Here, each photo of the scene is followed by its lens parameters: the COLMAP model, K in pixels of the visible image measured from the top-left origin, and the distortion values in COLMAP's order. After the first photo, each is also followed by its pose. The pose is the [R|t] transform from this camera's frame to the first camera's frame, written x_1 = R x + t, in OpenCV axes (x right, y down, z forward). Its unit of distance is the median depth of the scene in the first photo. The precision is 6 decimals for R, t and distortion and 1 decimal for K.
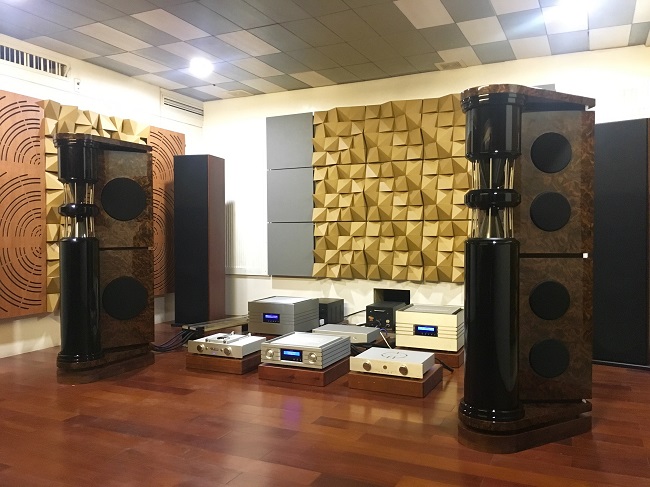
lens RADIAL K [[557.2, 0, 325.0], [0, 557.2, 243.5], [0, 0, 1]] dist [0.012253, -0.005245]
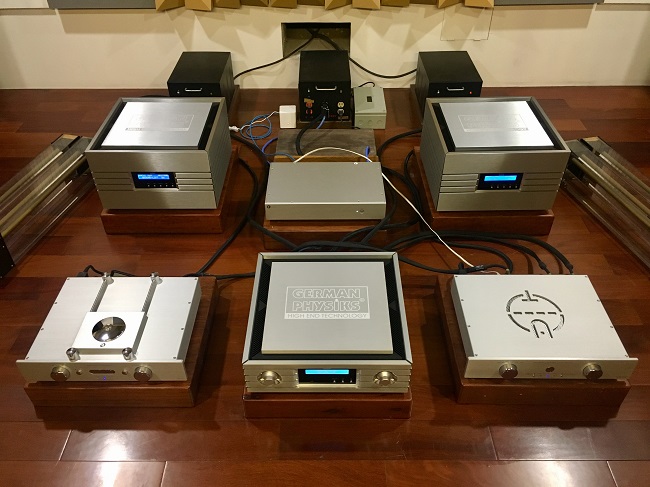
lens RADIAL K [[557.2, 0, 325.0], [0, 557.2, 243.5], [0, 0, 1]] dist [0.012253, -0.005245]
pose [[0.903784, -0.281589, 0.322307, -0.129232], [0.016250, 0.775109, 0.631618, -0.112270], [-0.427680, -0.565609, 0.705107, 0.570108]]
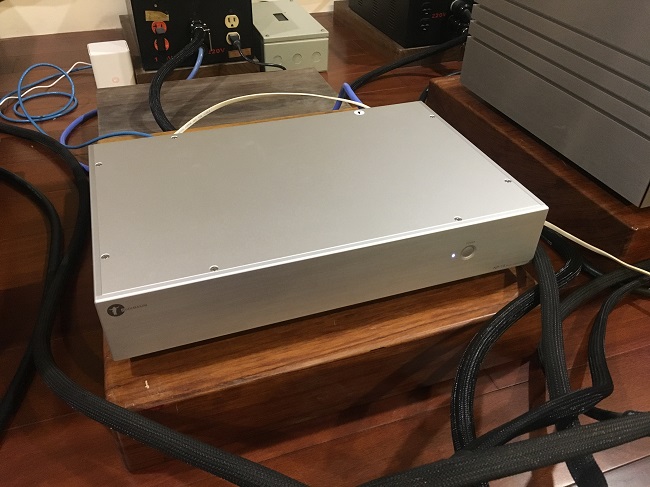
lens RADIAL K [[557.2, 0, 325.0], [0, 557.2, 243.5], [0, 0, 1]] dist [0.012253, -0.005245]
pose [[0.708464, -0.423641, 0.564453, -0.043729], [0.000129, 0.799872, 0.600170, 0.074340], [-0.705747, -0.425126, 0.566735, 0.839522]]
